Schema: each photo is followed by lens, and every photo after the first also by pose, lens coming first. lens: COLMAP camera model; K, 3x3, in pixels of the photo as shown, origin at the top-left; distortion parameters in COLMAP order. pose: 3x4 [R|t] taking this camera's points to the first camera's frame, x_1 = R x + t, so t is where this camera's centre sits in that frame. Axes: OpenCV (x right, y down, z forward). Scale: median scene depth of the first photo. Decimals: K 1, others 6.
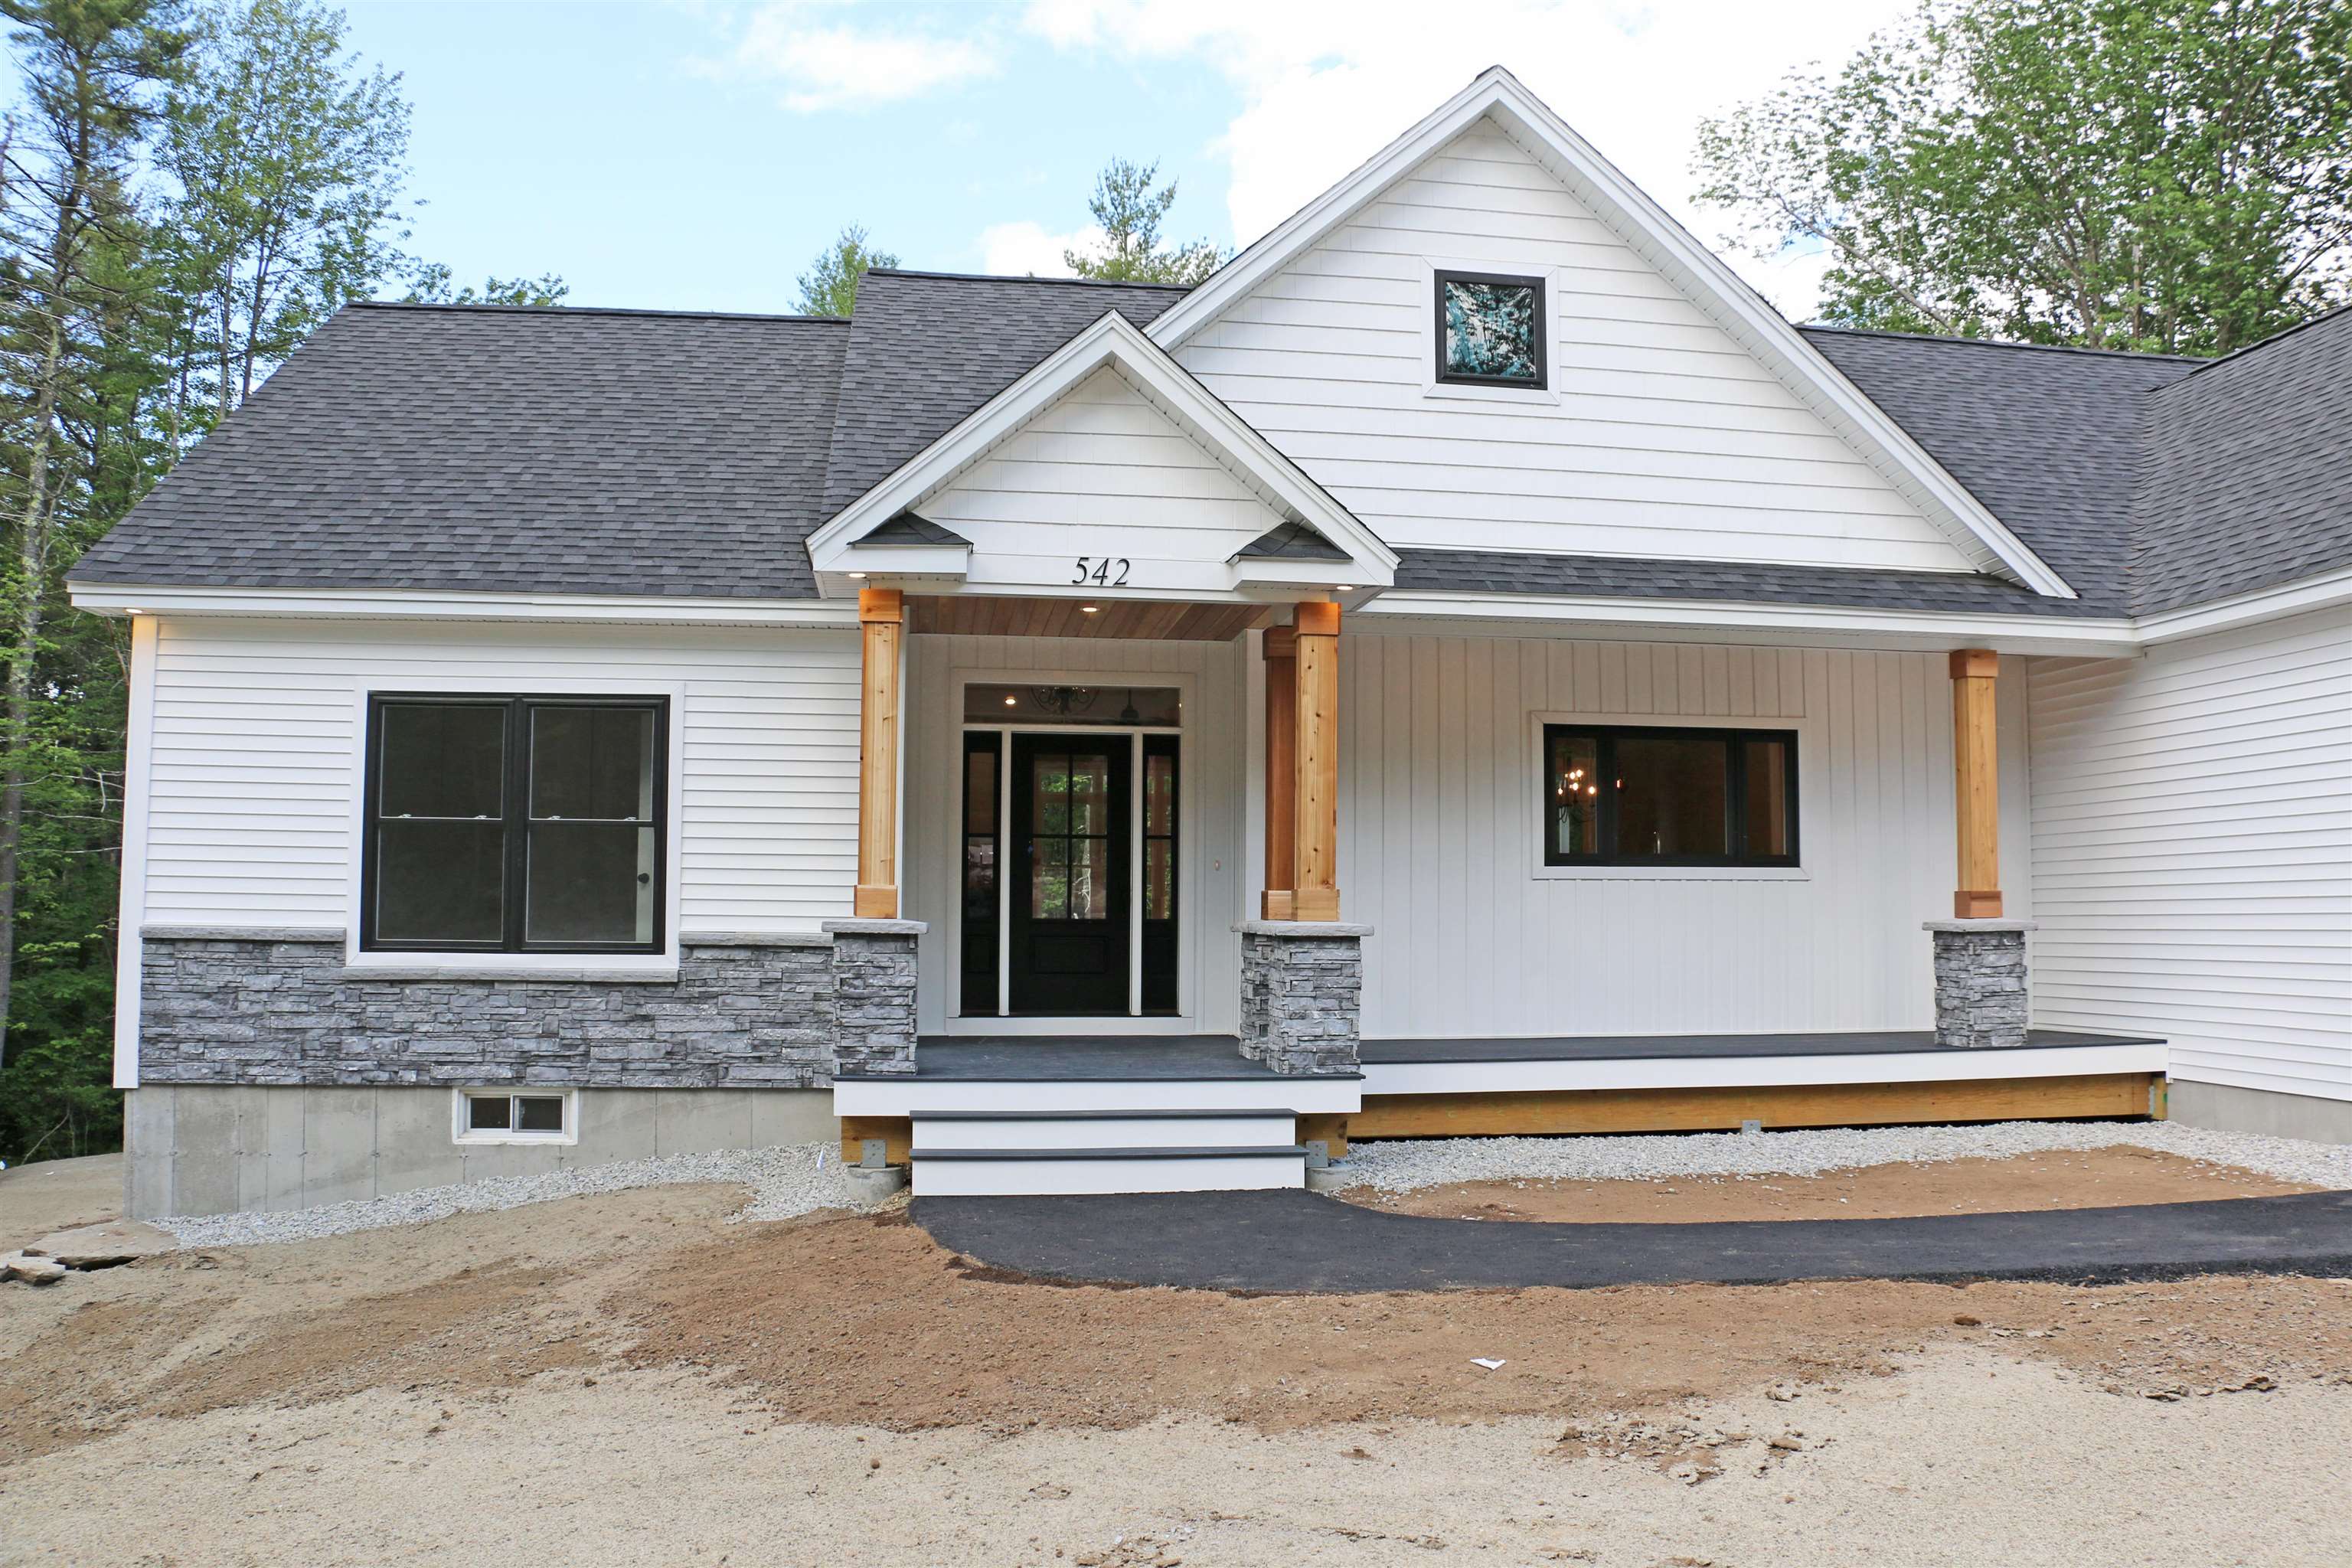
lens RADIAL K [[1904.1, 0, 1210.5], [0, 1904.1, 775.6], [0, 0, 1]] dist [-0.193072, 0.164494]
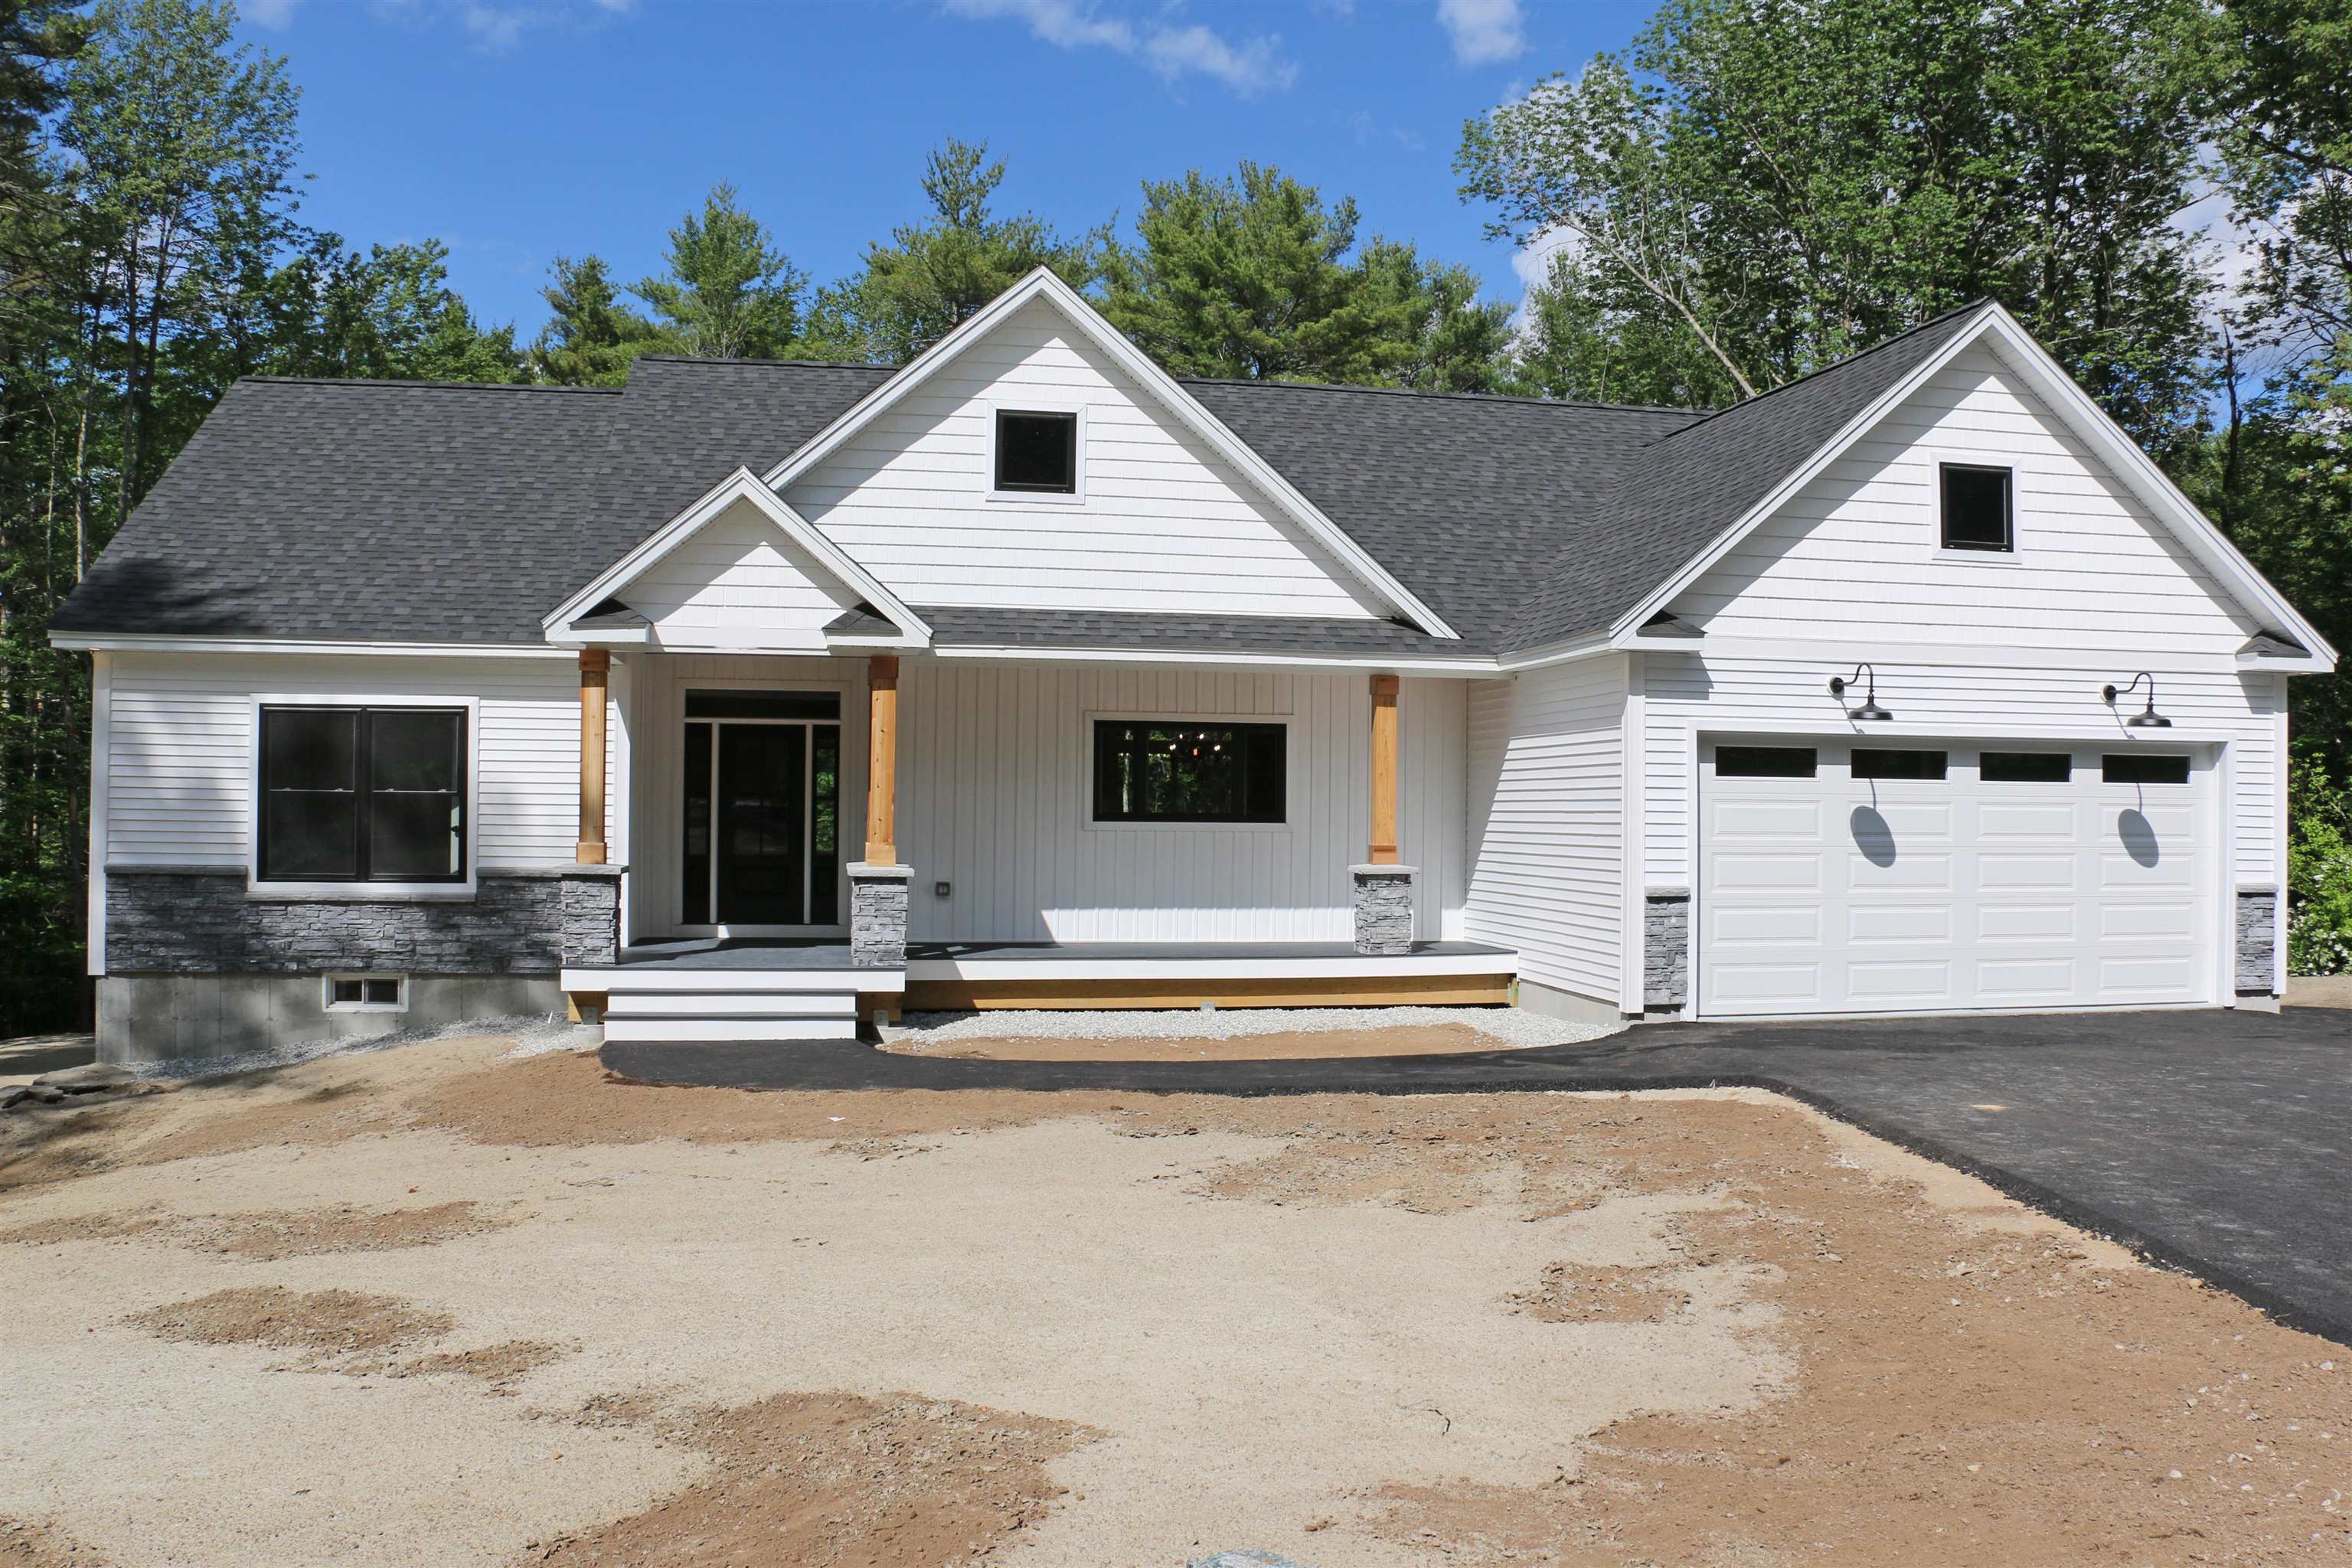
lens RADIAL K [[1904.1, 0, 1210.5], [0, 1904.1, 775.6], [0, 0, 1]] dist [-0.193072, 0.164494]
pose [[0.999087, 0.005950, 0.042299, 0.229758], [-0.008361, 0.998336, 0.057050, -0.076478], [-0.041889, -0.057352, 0.997475, -0.470029]]
